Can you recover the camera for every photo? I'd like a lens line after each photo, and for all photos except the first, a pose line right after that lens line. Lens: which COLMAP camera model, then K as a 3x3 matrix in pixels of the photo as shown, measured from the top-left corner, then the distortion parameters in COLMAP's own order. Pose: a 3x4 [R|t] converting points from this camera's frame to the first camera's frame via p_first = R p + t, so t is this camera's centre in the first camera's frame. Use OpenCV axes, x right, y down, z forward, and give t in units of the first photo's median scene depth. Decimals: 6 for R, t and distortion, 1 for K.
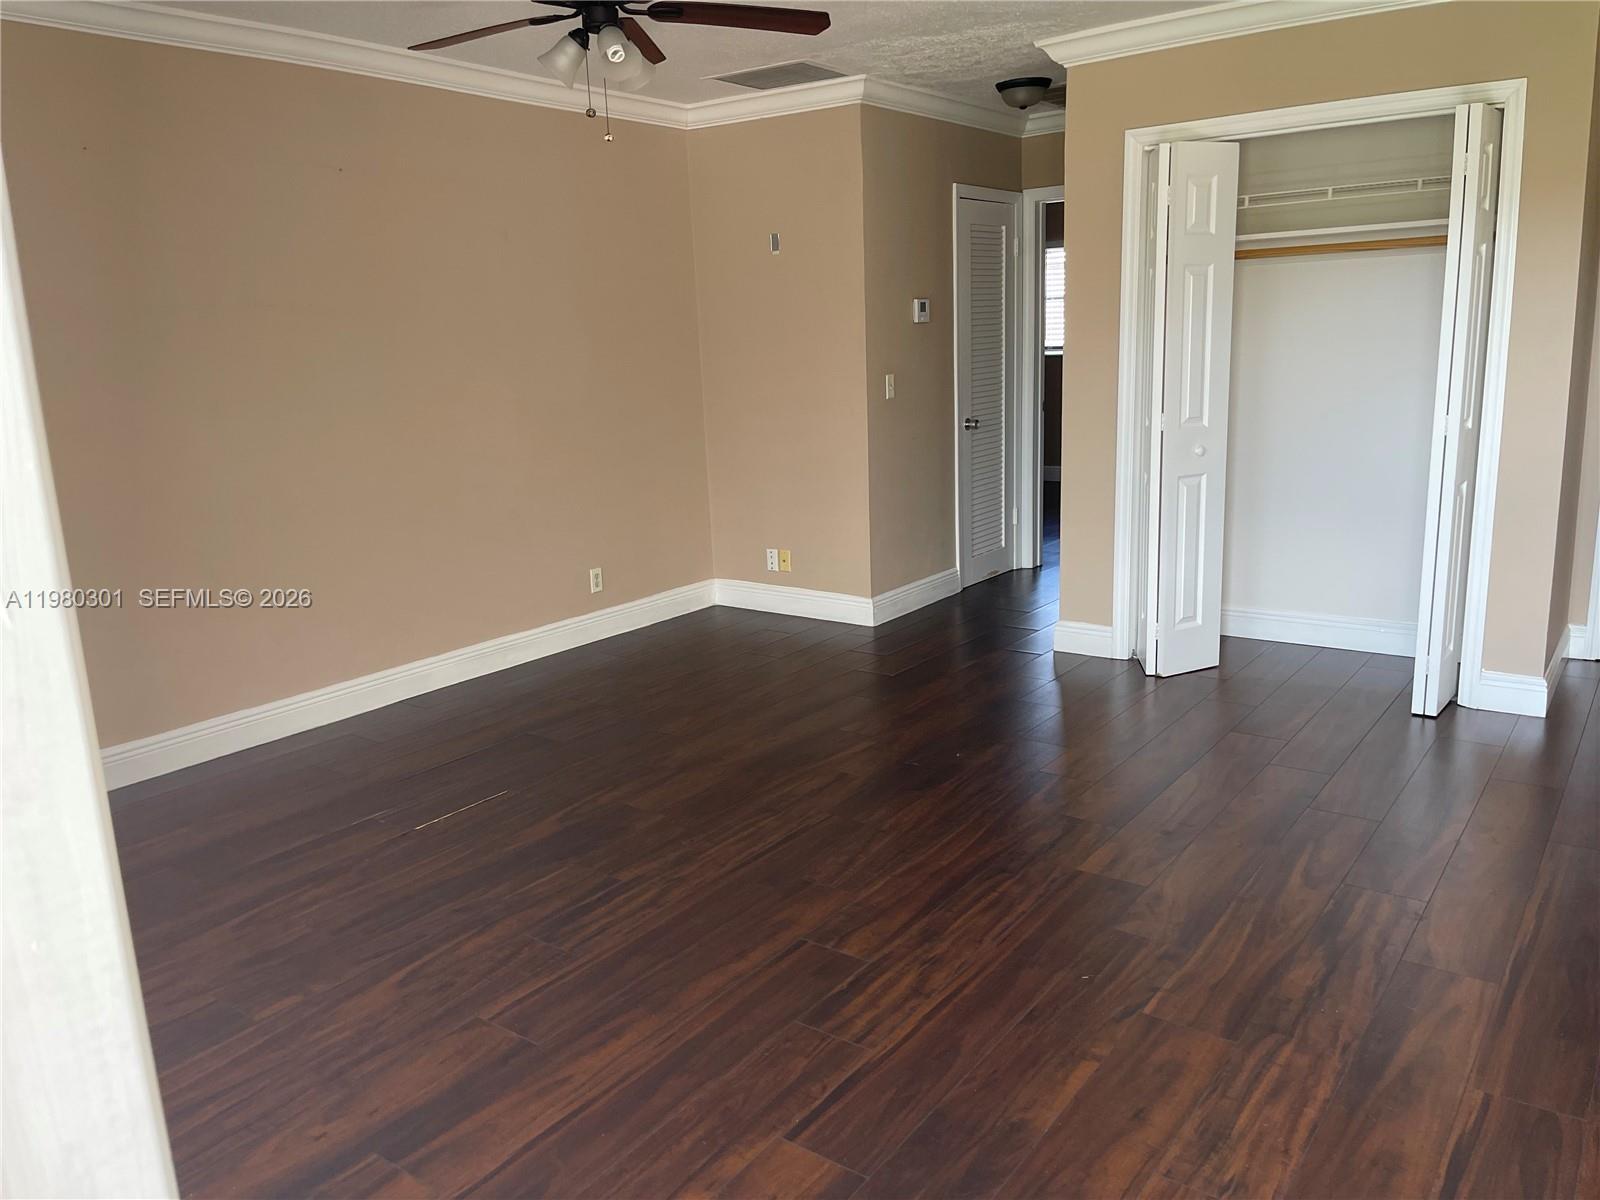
lens RADIAL K [[1200.2, 0, 795.8], [0, 1200.2, 599.5], [0, 0, 1]] dist [0.028612, 0.002222]
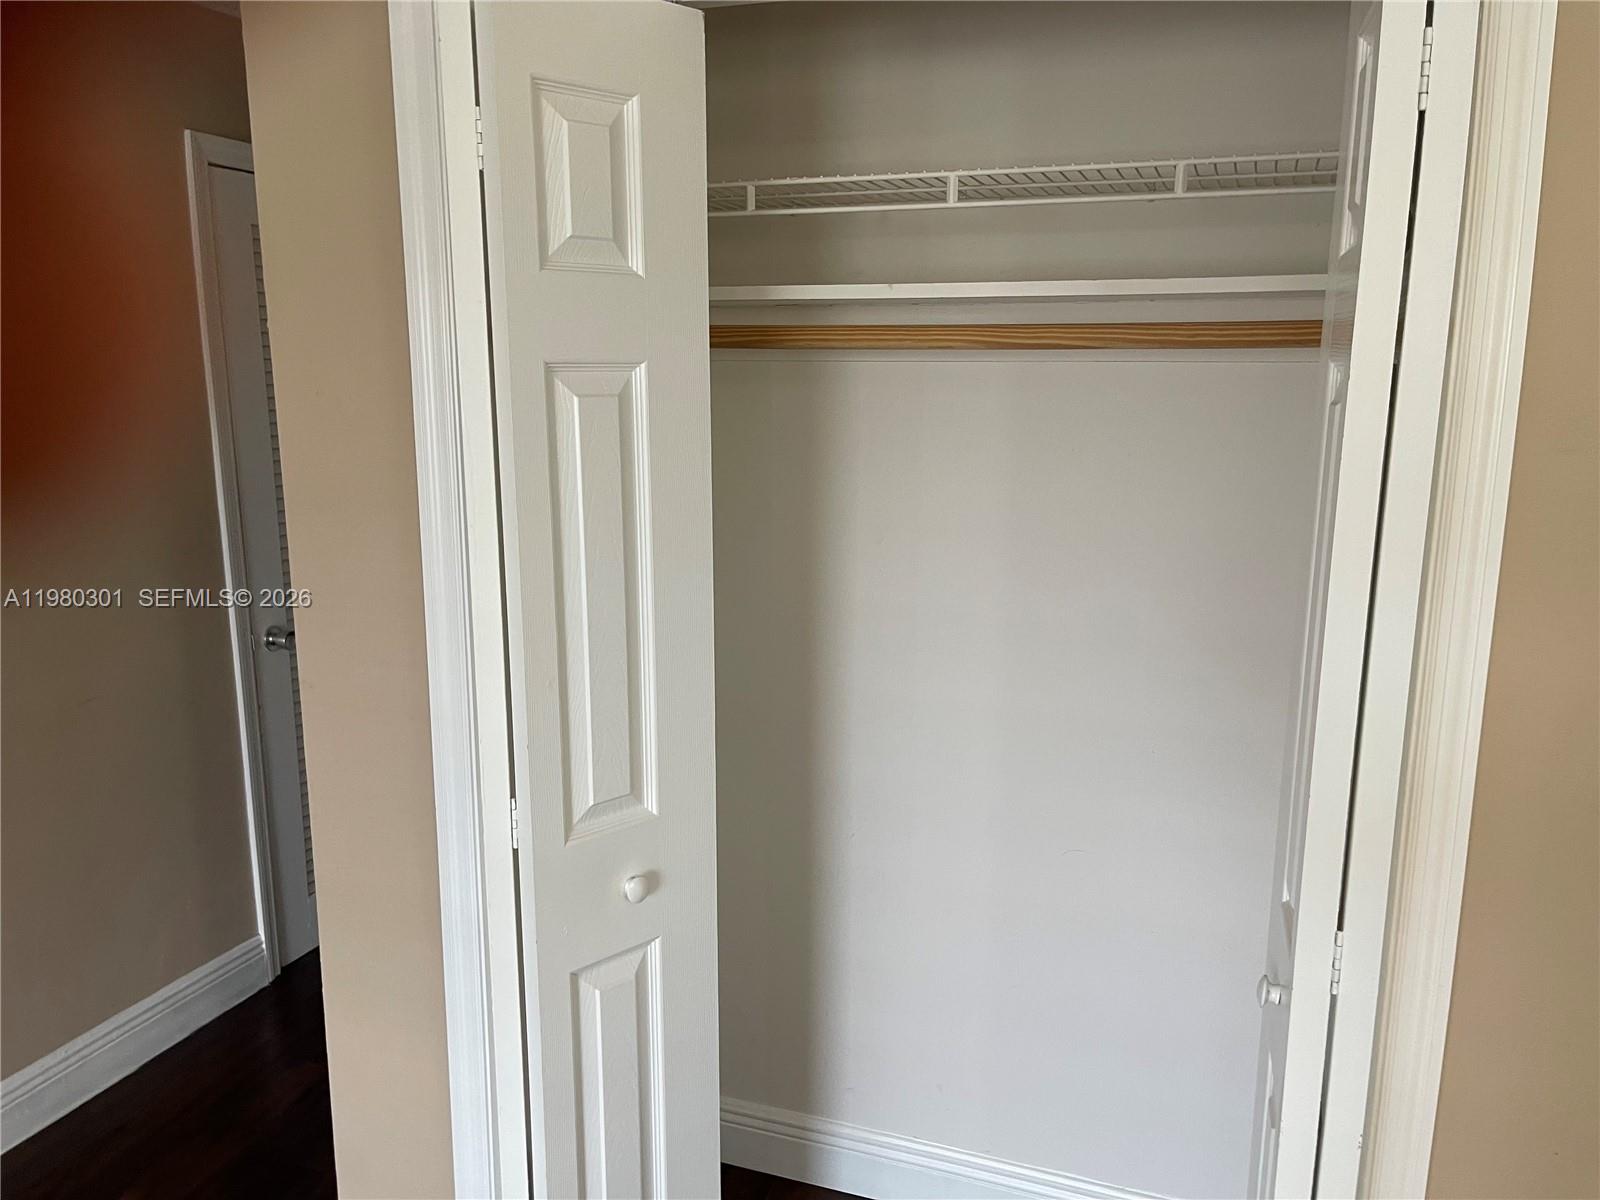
lens RADIAL K [[1200.2, 0, 804.7], [0, 1200.2, 600.9], [0, 0, 1]] dist [0.028612, 0.002222]
pose [[0.954959, -0.011835, 0.296501, 0.284186], [0.021287, 0.999362, -0.028672, -0.198502], [-0.295973, 0.033692, 0.954602, 0.659624]]
